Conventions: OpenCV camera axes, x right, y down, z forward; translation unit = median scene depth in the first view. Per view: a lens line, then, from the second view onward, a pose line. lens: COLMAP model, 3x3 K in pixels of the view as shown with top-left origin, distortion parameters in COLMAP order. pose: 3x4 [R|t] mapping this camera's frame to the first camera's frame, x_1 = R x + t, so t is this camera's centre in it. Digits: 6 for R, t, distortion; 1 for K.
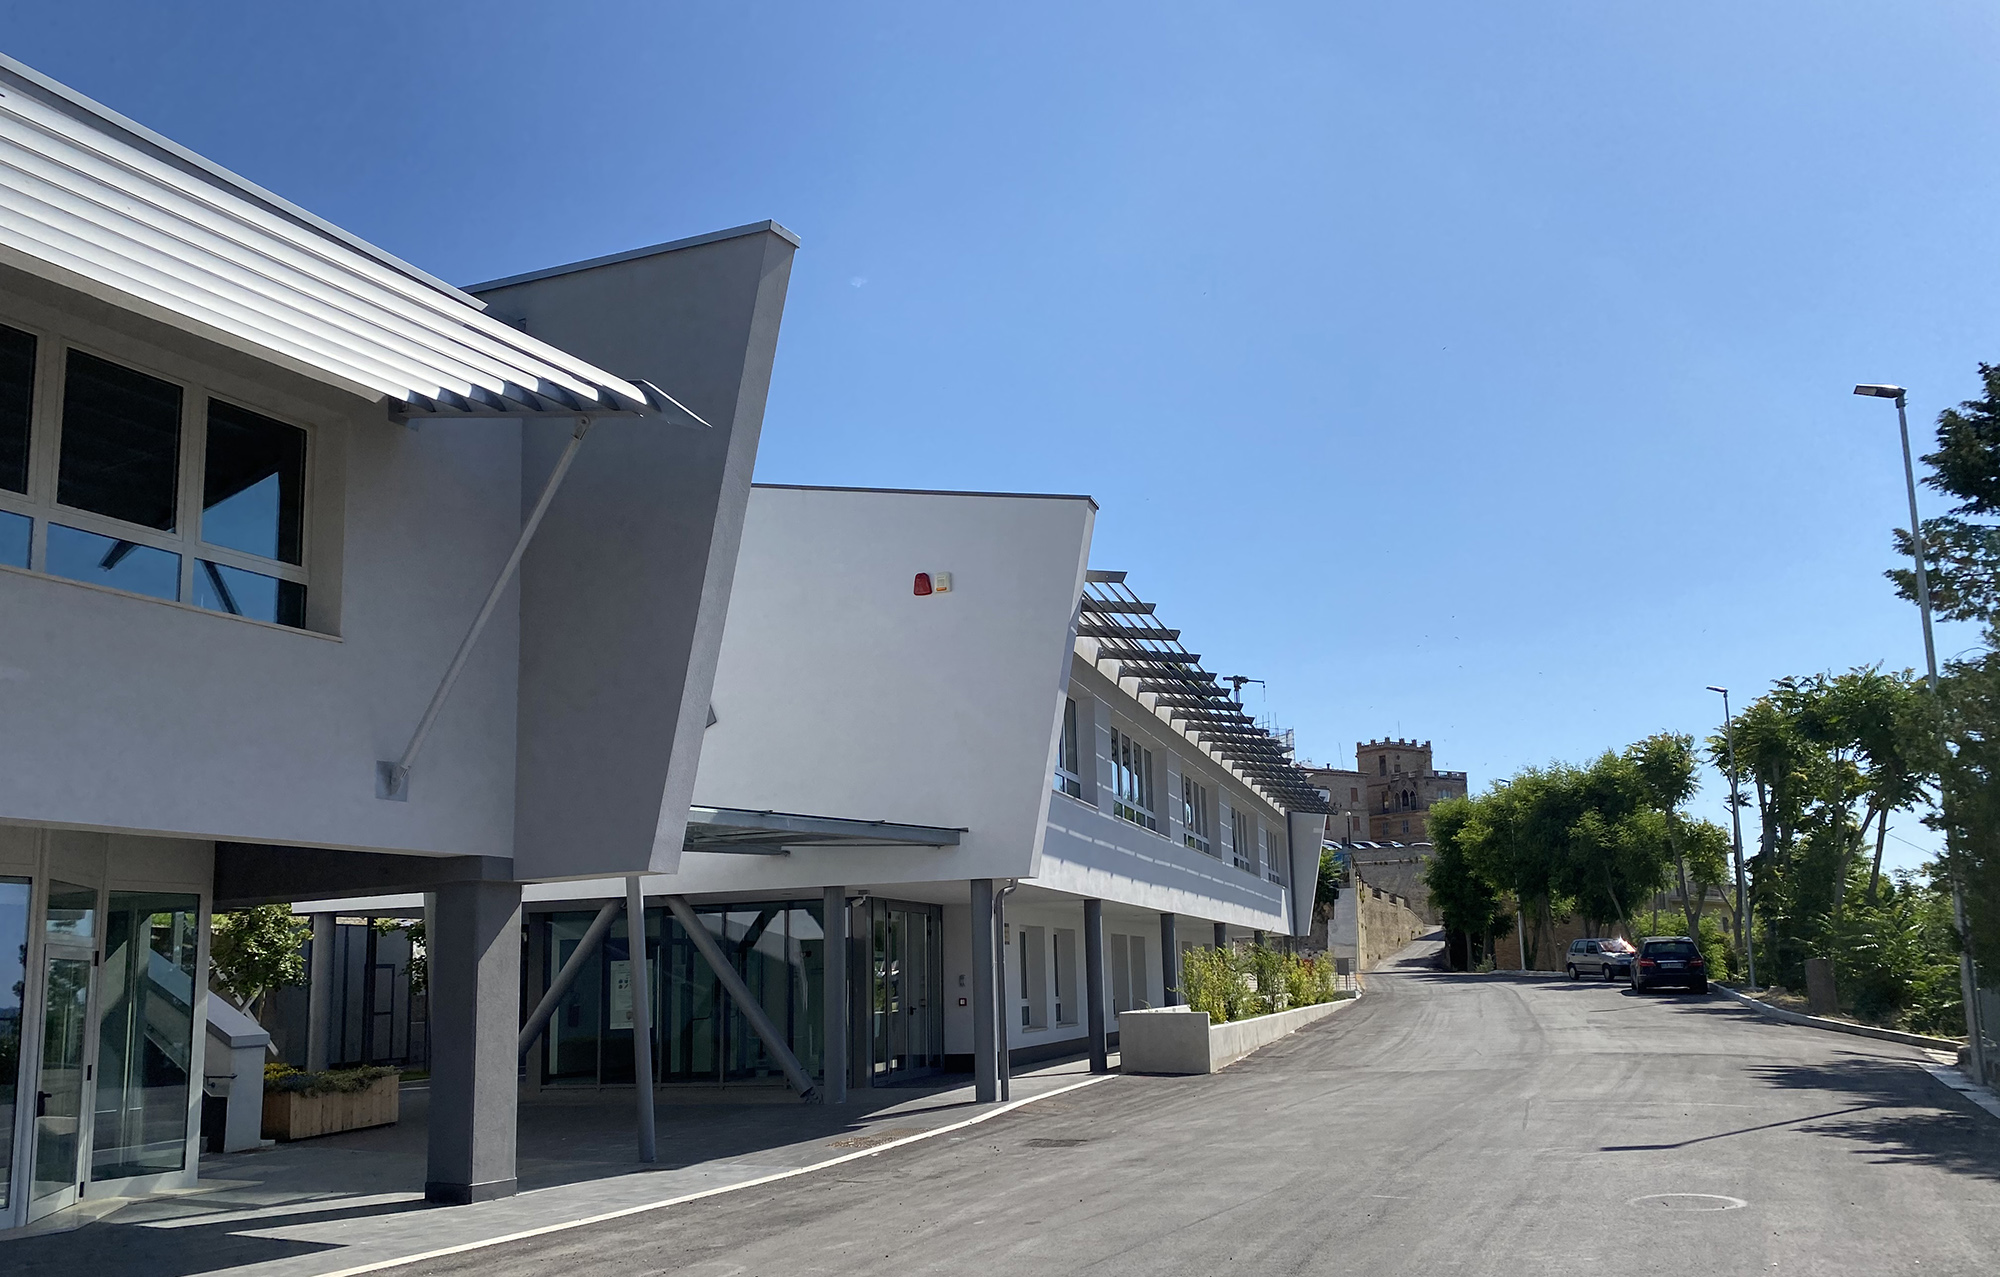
lens RADIAL K [[1843.9, 0, 1000.0], [0, 1843.9, 638.5], [0, 0, 1]] dist [-0.009033, -0.008707]
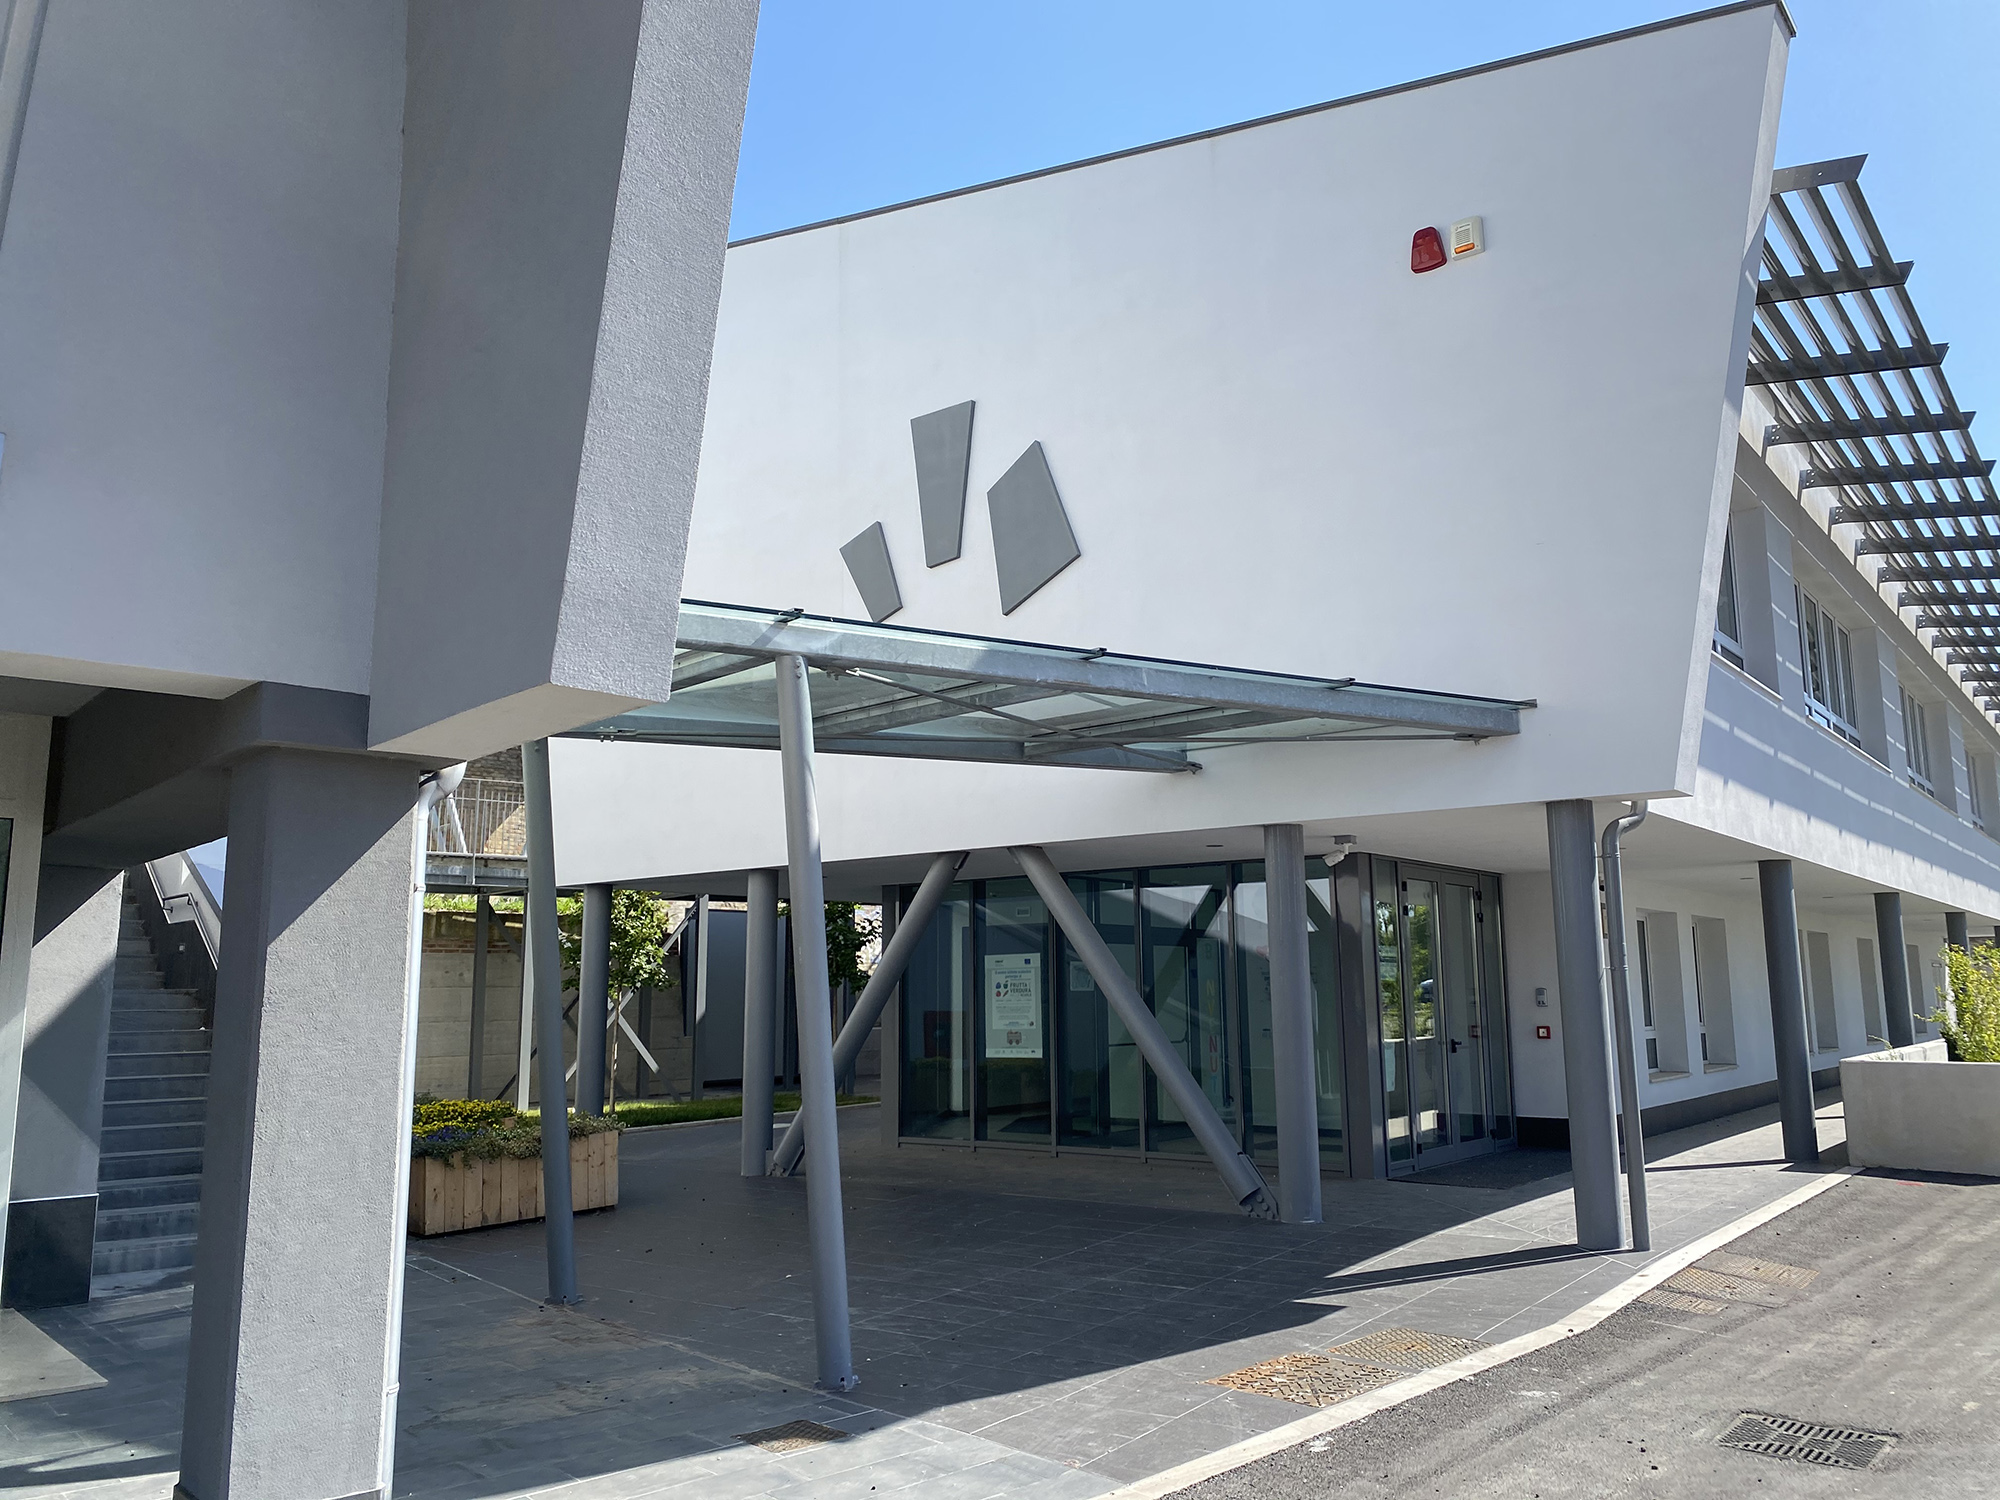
lens RADIAL K [[1609.3, 0, 1000.3], [0, 1609.3, 711.7], [0, 0, 1]] dist [0.109783, -0.222223]
pose [[0.942407, -0.040255, -0.332037, -0.007023], [0.046423, 0.998865, 0.010660, 0.082558], [0.331231, -0.025460, 0.943206, 0.463696]]
